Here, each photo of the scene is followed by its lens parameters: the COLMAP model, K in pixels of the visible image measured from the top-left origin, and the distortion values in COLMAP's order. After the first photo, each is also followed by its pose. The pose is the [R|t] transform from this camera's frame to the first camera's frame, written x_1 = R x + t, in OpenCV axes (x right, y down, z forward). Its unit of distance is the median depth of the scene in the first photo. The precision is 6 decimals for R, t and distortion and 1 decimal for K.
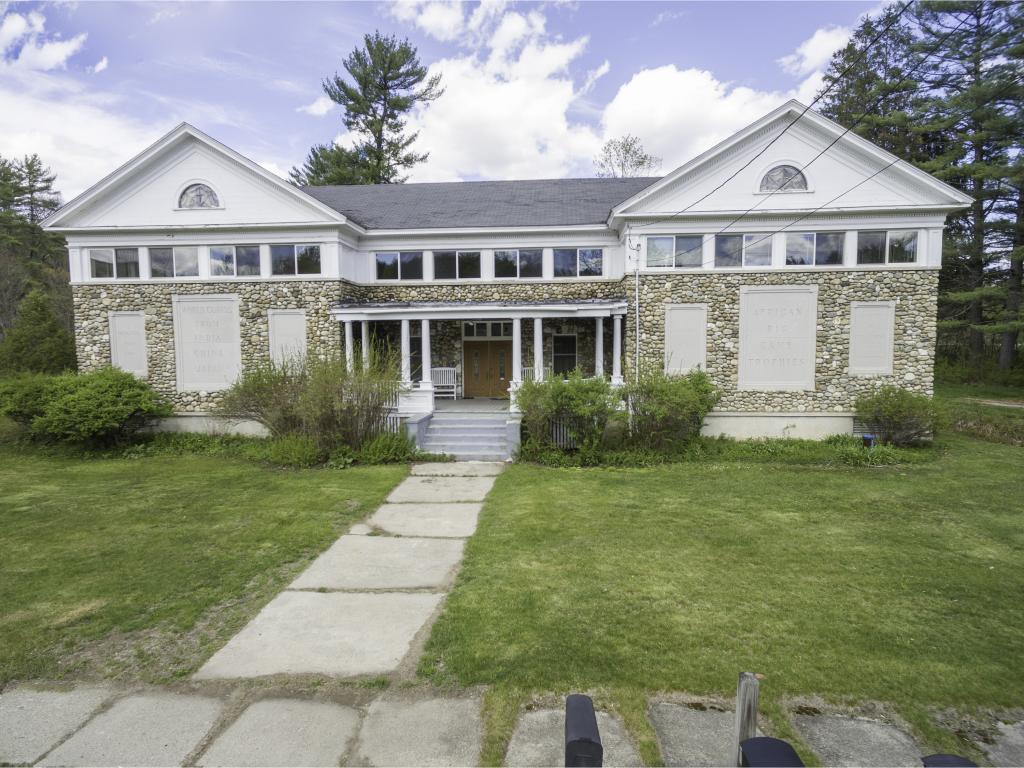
lens RADIAL K [[570.8, 0, 512.0], [0, 570.8, 384.0], [0, 0, 1]] dist [0.004322, 0.000094]
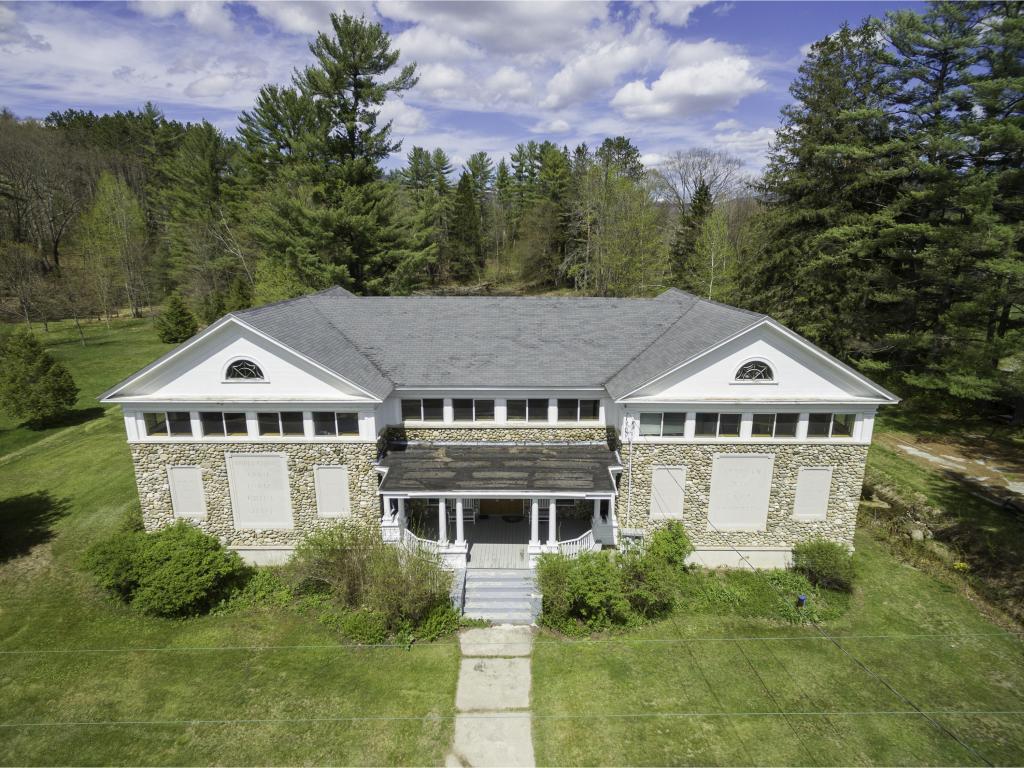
lens RADIAL K [[570.8, 0, 512.0], [0, 570.8, 384.0], [0, 0, 1]] dist [0.004322, 0.000094]
pose [[0.997005, -0.011788, 0.076435, -0.114965], [-0.001717, 0.984698, 0.174259, -0.494540], [-0.077319, -0.173868, 0.981729, -0.132067]]
